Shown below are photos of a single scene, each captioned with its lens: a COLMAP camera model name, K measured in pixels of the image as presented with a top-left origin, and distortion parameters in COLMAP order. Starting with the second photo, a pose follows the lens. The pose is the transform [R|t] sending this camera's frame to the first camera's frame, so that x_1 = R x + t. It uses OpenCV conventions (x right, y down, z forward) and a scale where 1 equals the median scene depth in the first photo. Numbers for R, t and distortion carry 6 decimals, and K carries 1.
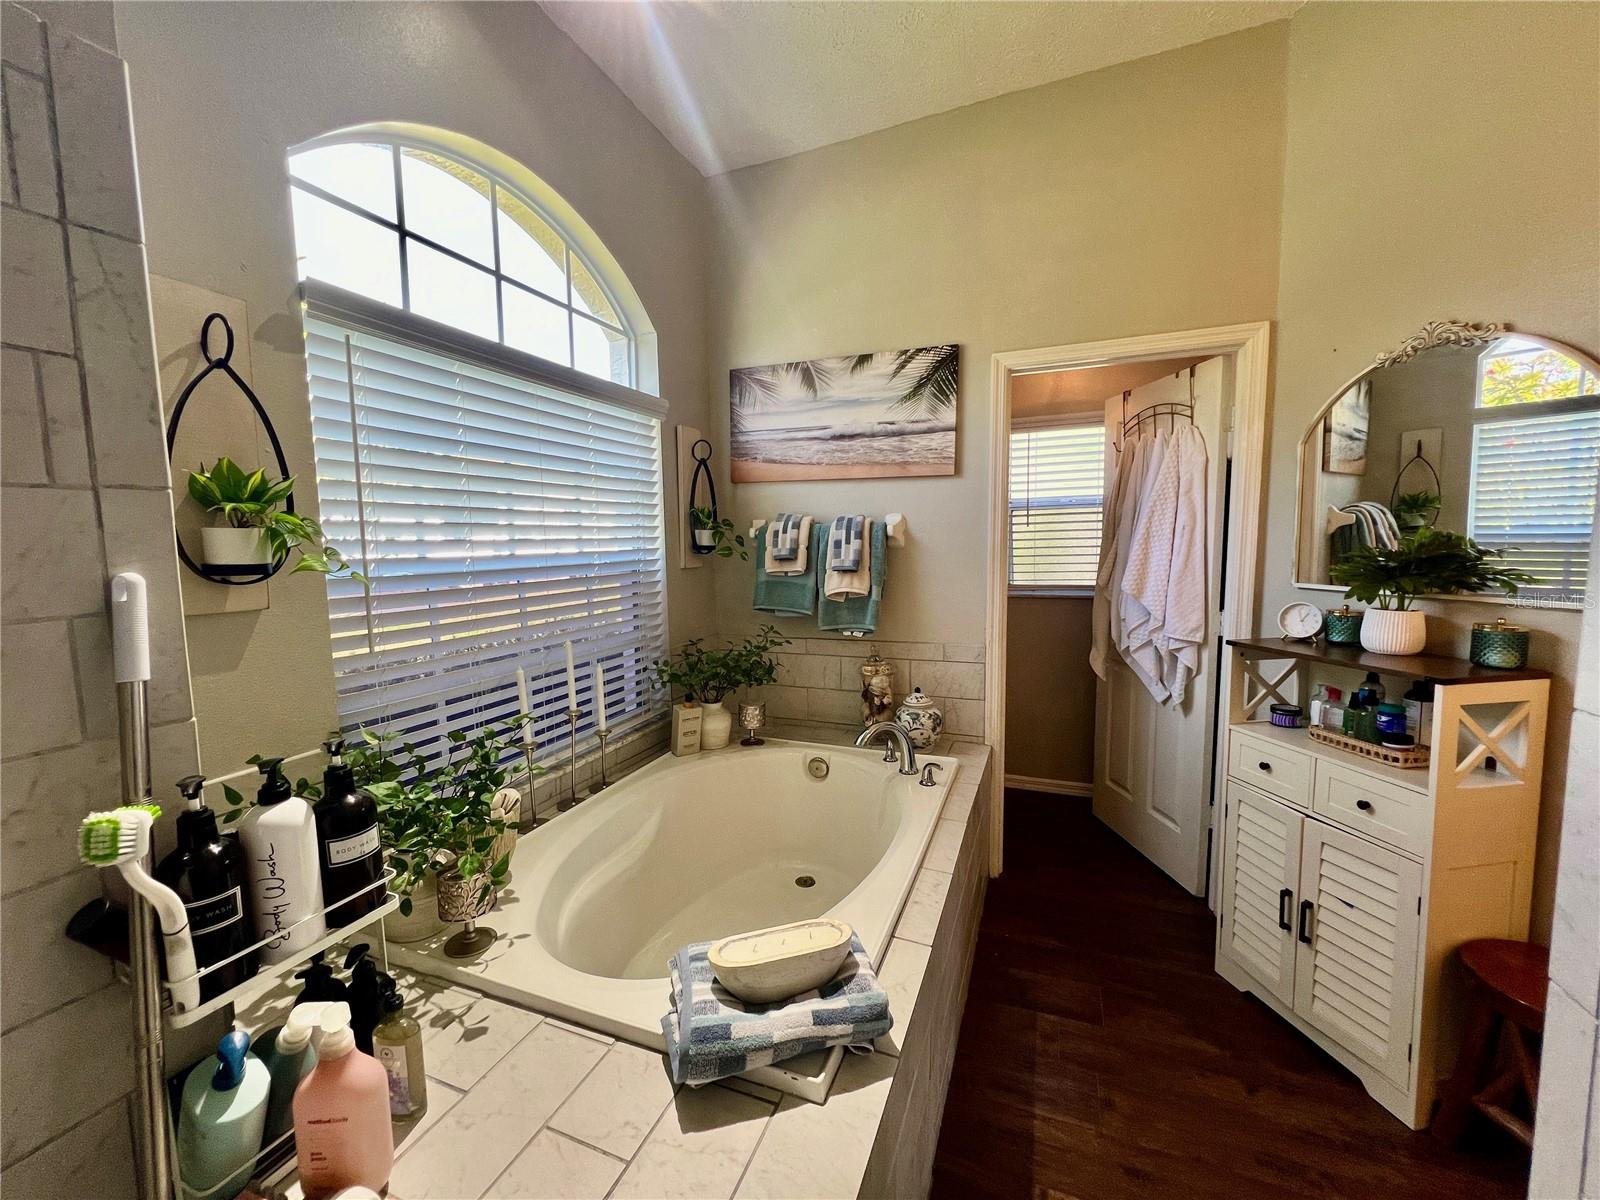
lens RADIAL K [[636.0, 0, 791.9], [0, 636.0, 598.7], [0, 0, 1]] dist [-0.000204, 0.000807]
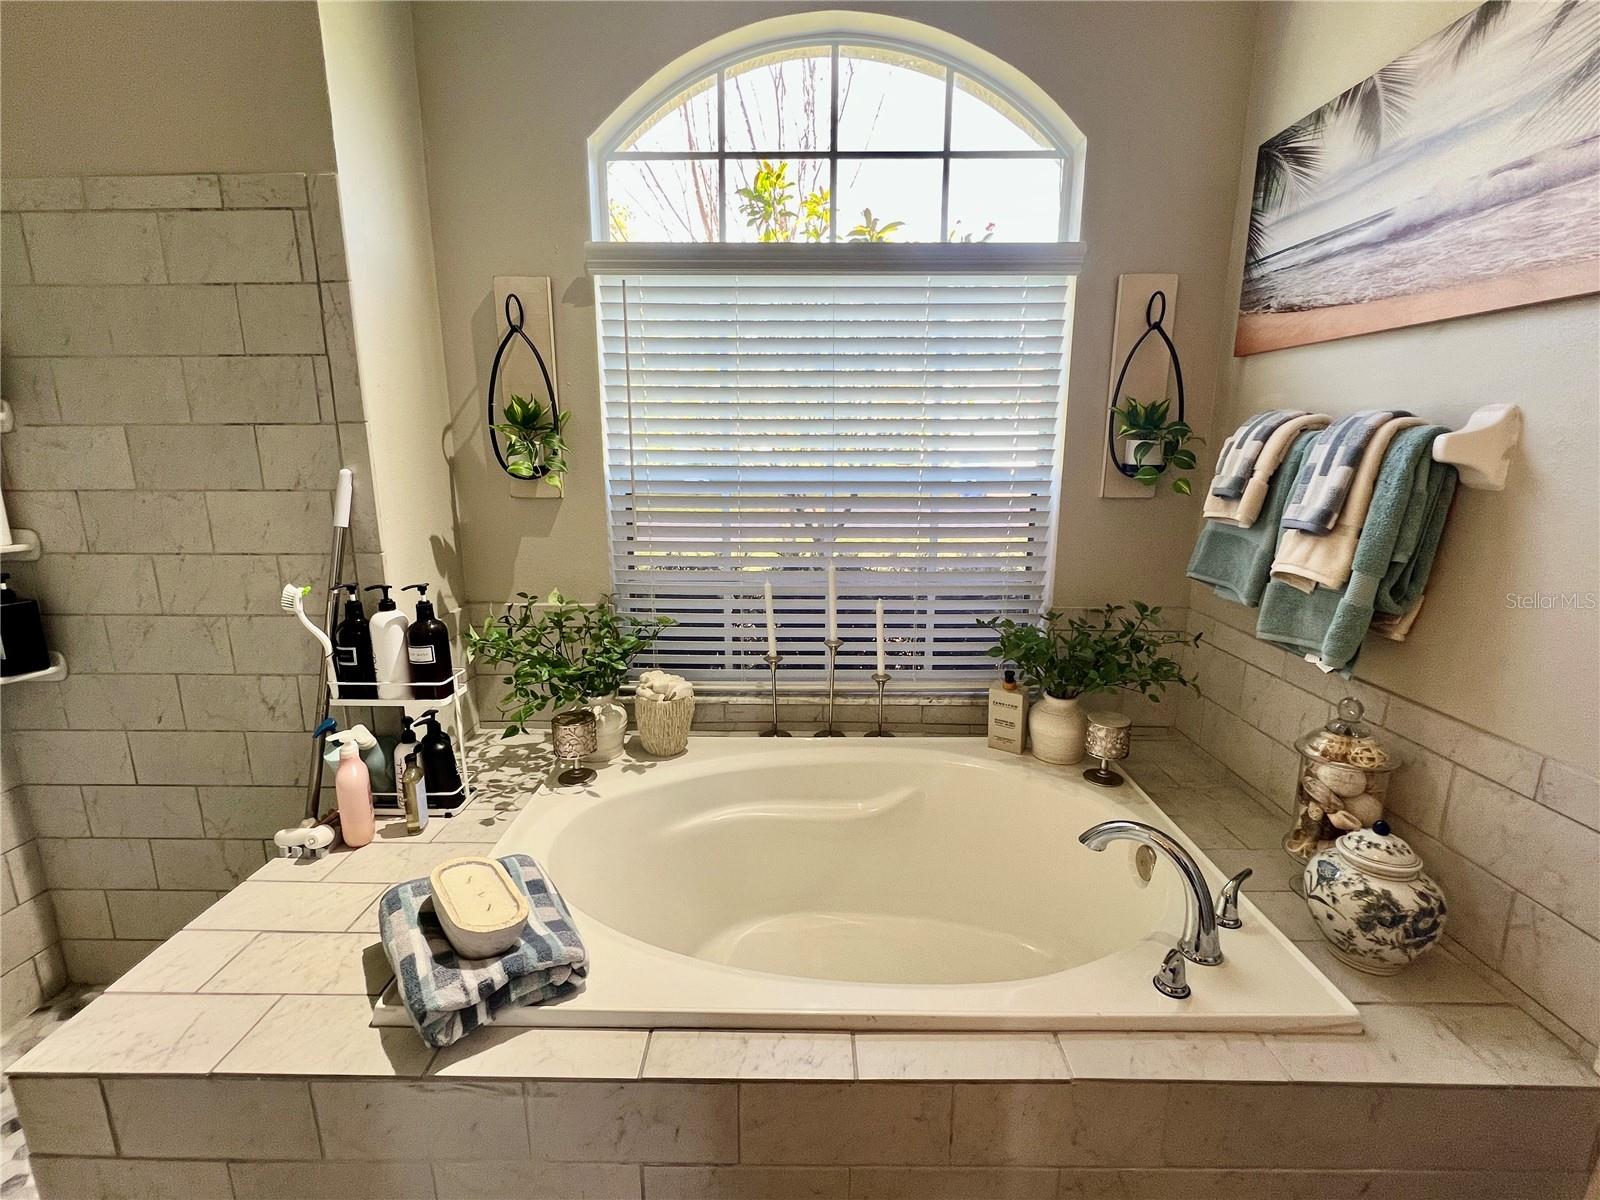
lens RADIAL K [[718.4, 0, 795.6], [0, 718.4, 597.2], [0, 0, 1]] dist [-0.001377, 0.001294]
pose [[0.370959, 0.209484, -0.904713, 0.445721], [-0.095678, 0.977662, 0.187144, -0.059603], [0.923707, 0.017138, 0.382715, 0.436037]]
